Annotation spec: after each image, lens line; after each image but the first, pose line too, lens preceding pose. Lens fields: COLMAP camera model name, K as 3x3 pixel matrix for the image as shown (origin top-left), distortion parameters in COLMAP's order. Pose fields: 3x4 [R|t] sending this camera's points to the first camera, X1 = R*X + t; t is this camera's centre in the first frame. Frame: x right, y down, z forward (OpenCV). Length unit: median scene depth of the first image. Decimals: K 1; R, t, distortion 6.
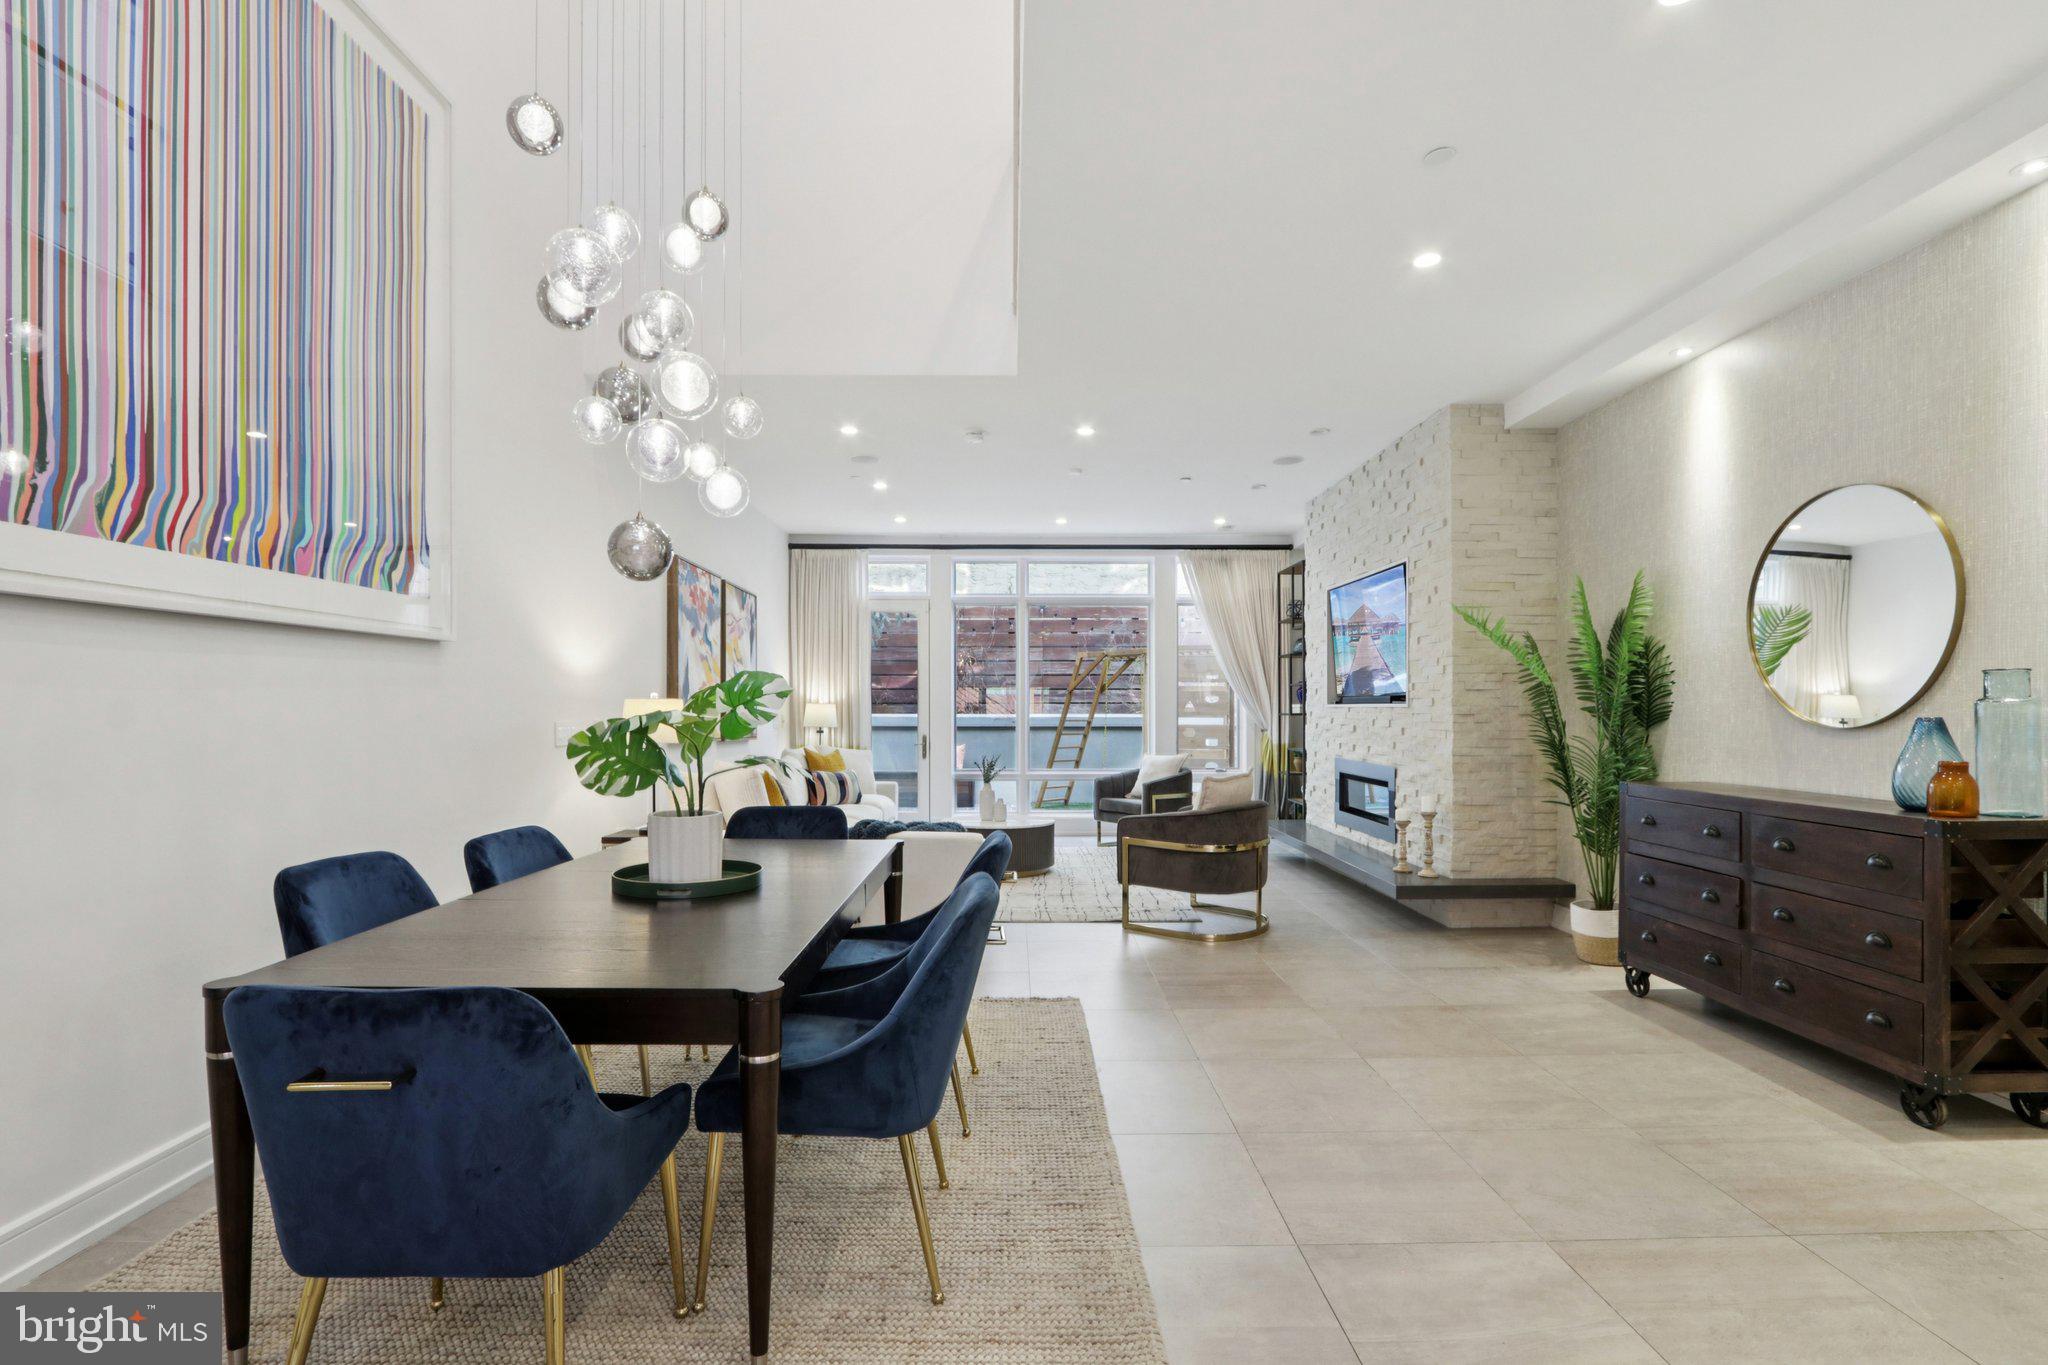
lens RADIAL K [[944.1, 0, 1013.5], [0, 944.1, 719.6], [0, 0, 1]] dist [-0.019092, 0.003217]
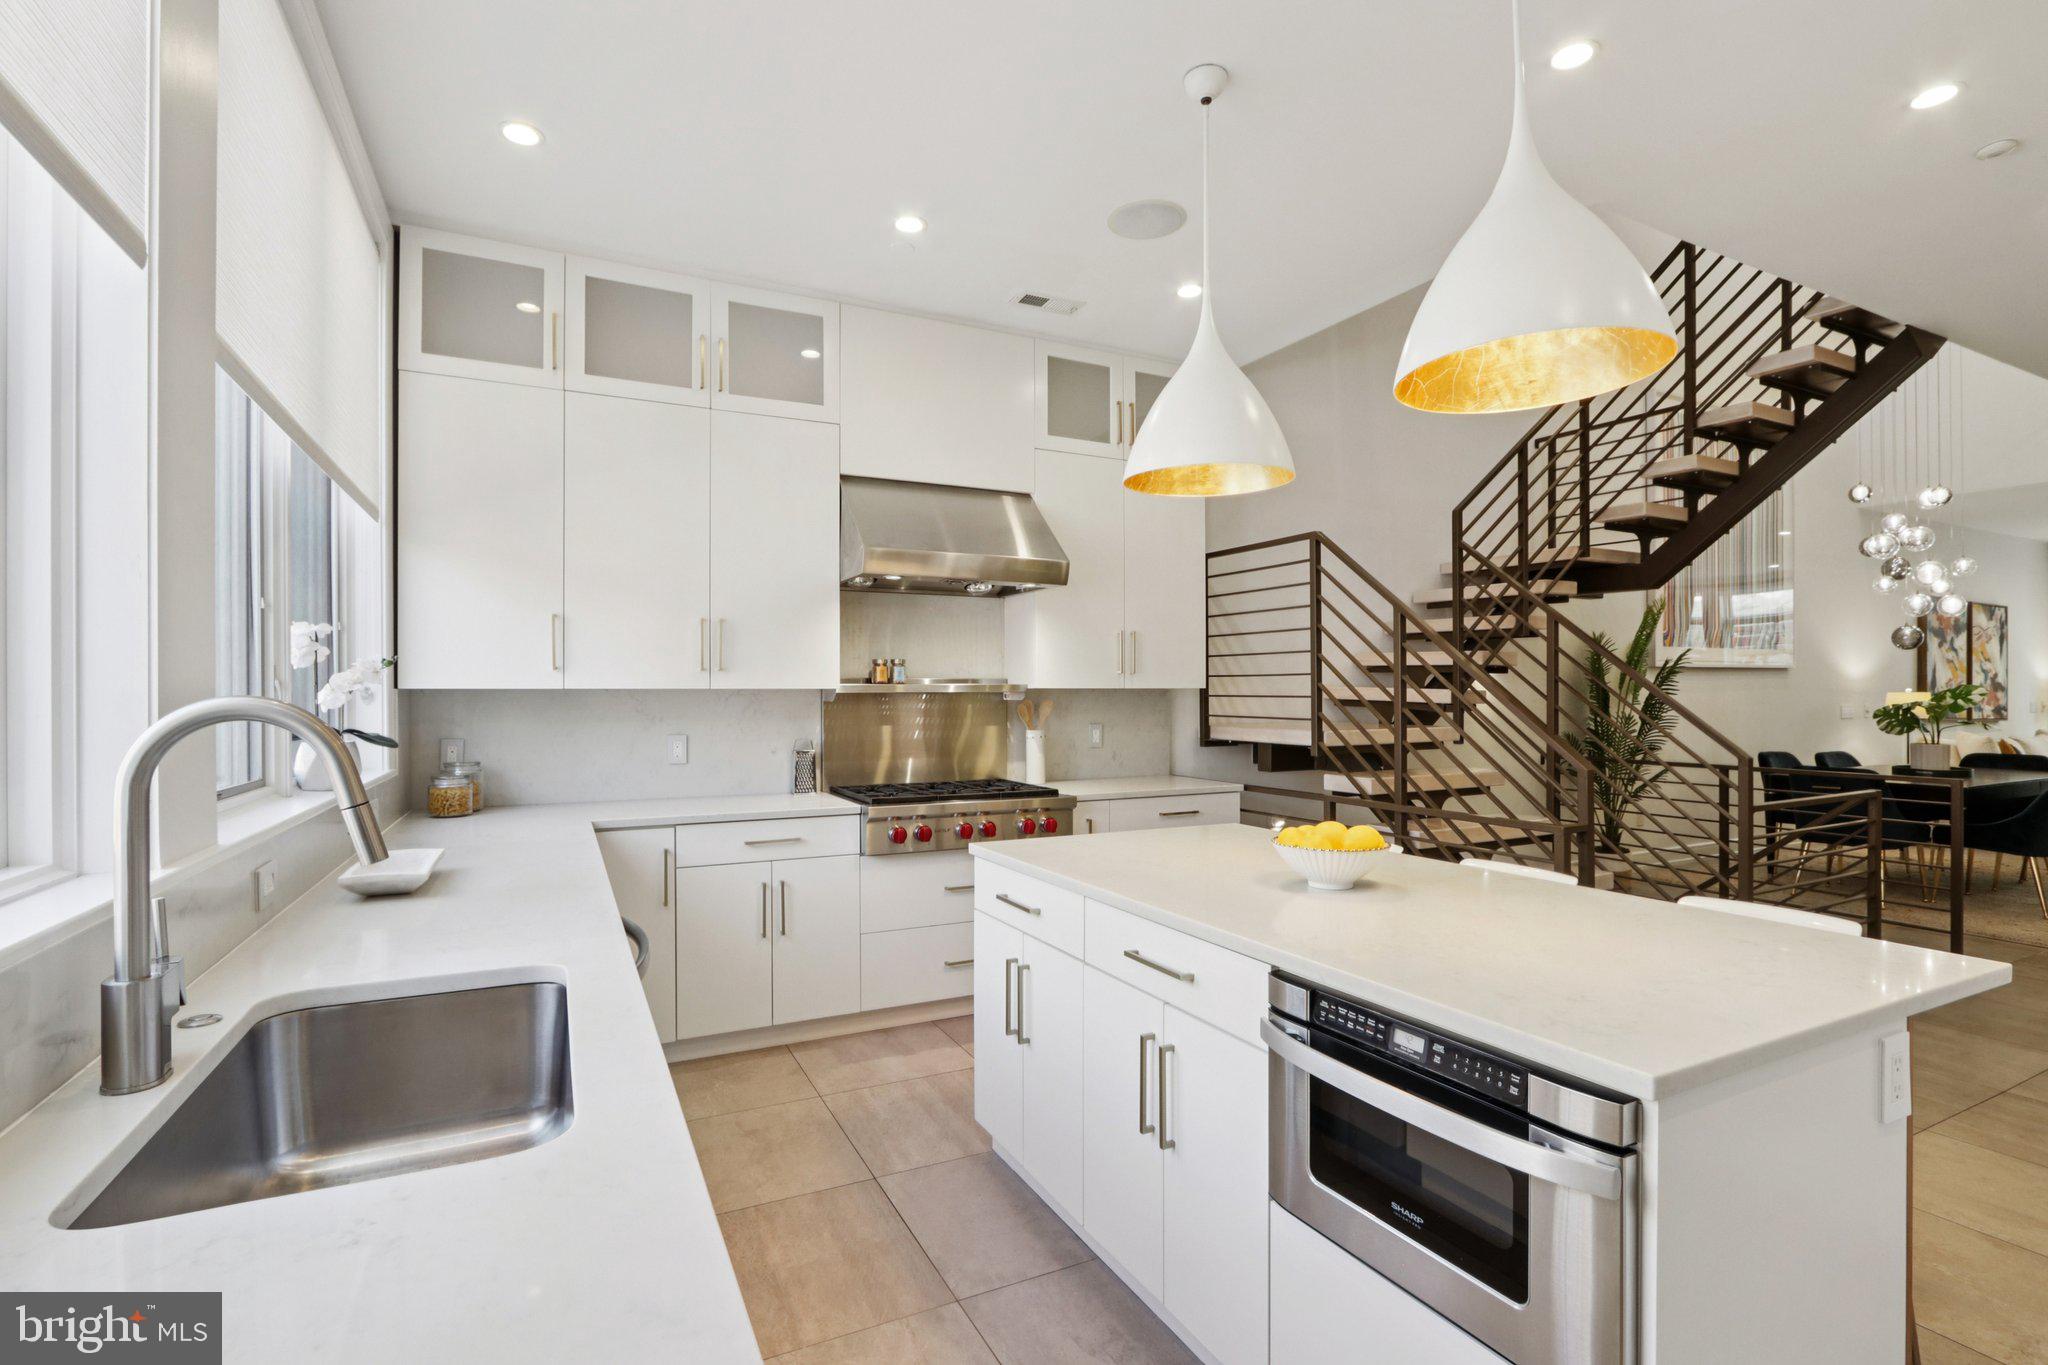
lens RADIAL K [[944.1, 0, 1022.0], [0, 944.1, 693.5], [0, 0, 1]] dist [-0.019092, 0.003217]
pose [[0.440528, 0.000266, -0.897739, 0.397602], [-0.007630, 0.999965, -0.003448, -0.001621], [0.897707, 0.008368, 0.440514, -1.111660]]
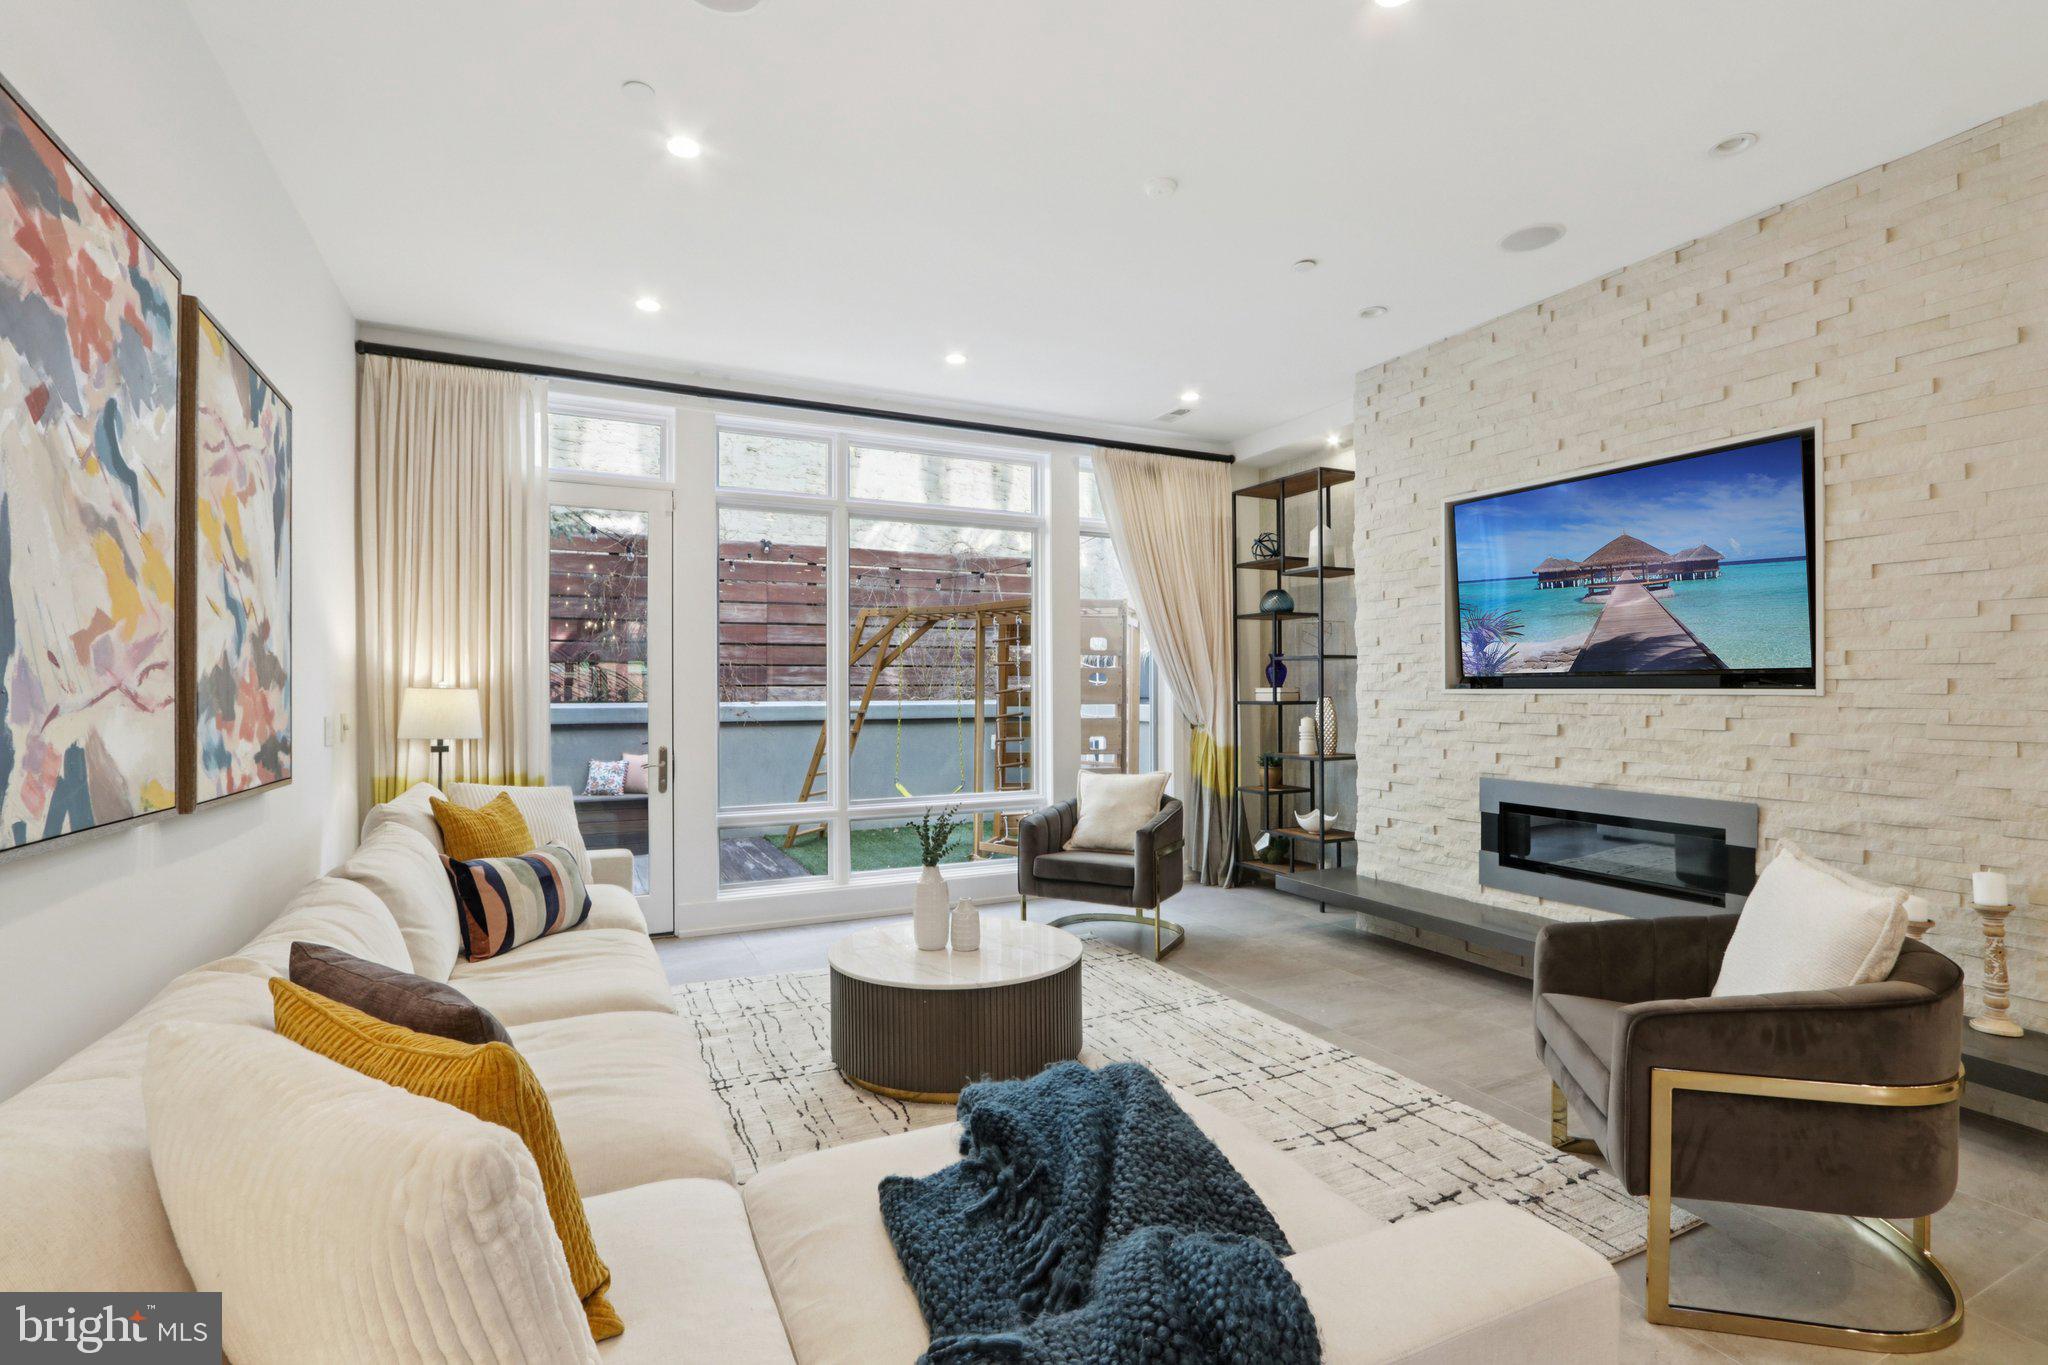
lens RADIAL K [[944.1, 0, 1023.0], [0, 944.1, 686.9], [0, 0, 1]] dist [-0.019092, 0.003217]
pose [[0.900703, -0.002673, 0.434428, -0.260329], [0.009006, 0.999881, -0.012519, -0.016895], [-0.434343, 0.015188, 0.900620, 0.815790]]
